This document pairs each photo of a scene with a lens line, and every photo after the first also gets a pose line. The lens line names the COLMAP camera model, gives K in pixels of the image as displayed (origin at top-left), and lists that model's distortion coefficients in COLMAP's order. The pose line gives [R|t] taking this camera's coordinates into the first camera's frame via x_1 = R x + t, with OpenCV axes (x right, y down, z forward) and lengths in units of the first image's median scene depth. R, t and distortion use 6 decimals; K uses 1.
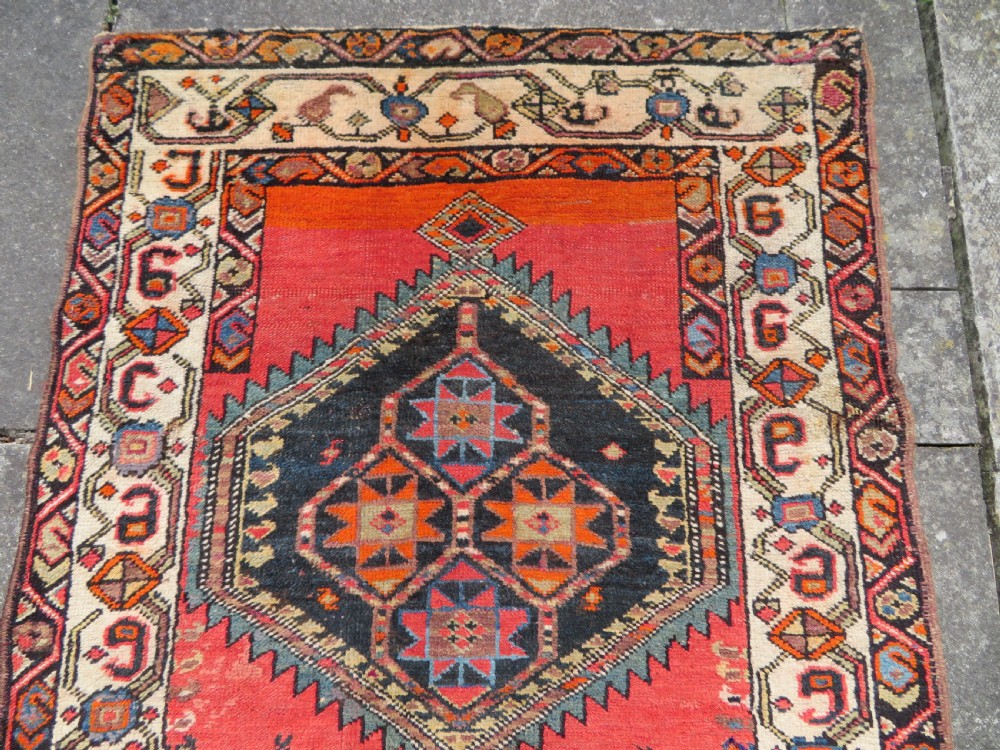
lens RADIAL K [[722.1, 0, 503.1], [0, 722.1, 370.5], [0, 0, 1]] dist [-0.012613, 0.002223]
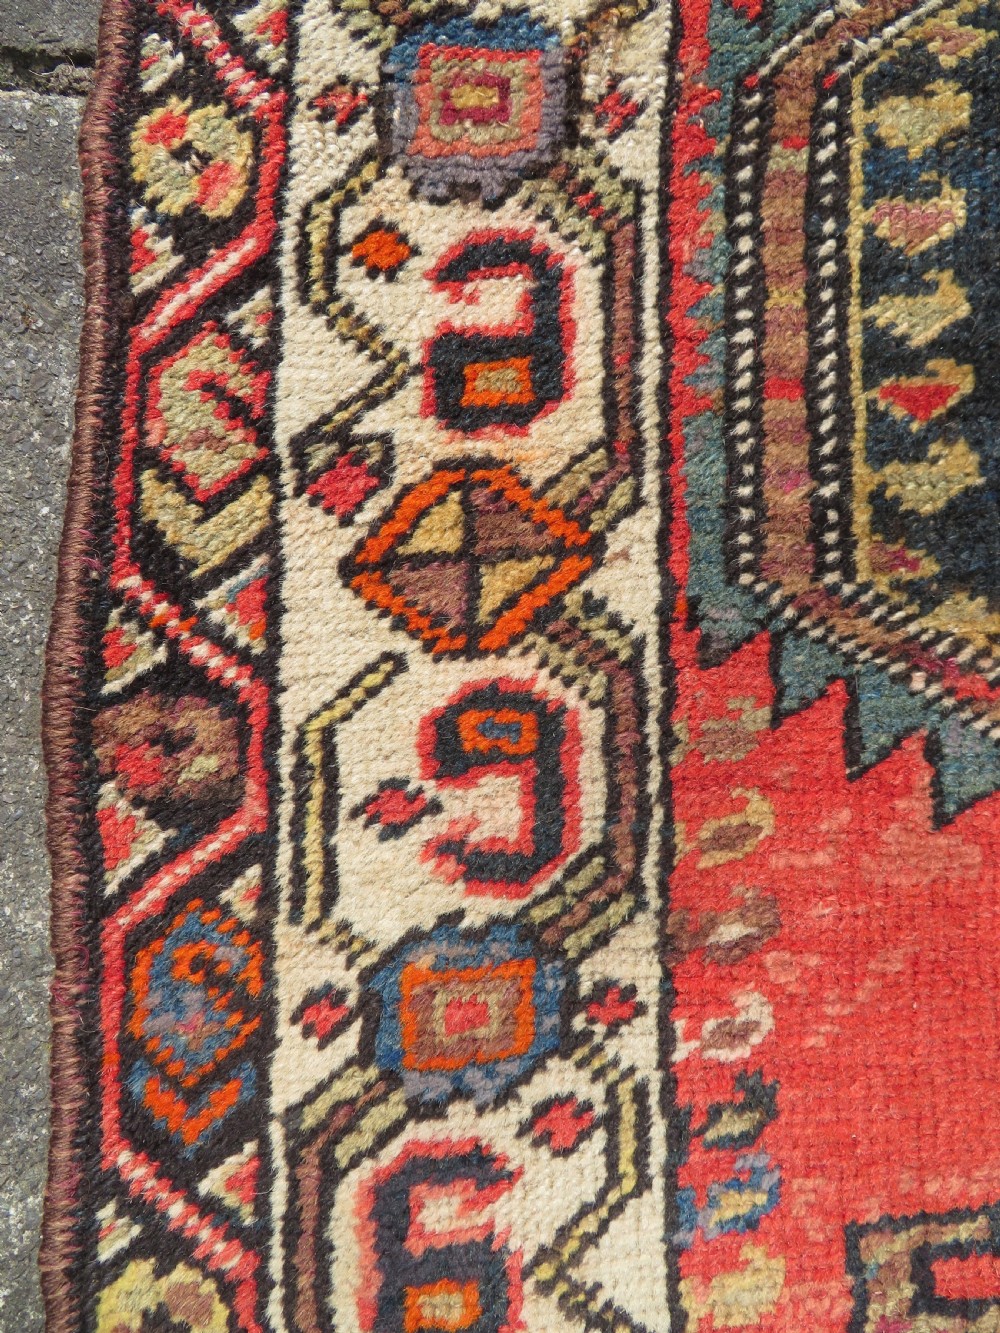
lens RADIAL K [[962.6, 0, 500.2], [0, 962.6, 664.6], [0, 0, 1]] dist [-0.012613, 0.002223]
pose [[0.999184, -0.001585, 0.040362, -0.525016], [-0.003739, 0.991311, 0.131487, 0.281290], [-0.040219, -0.131531, 0.990496, 0.613217]]
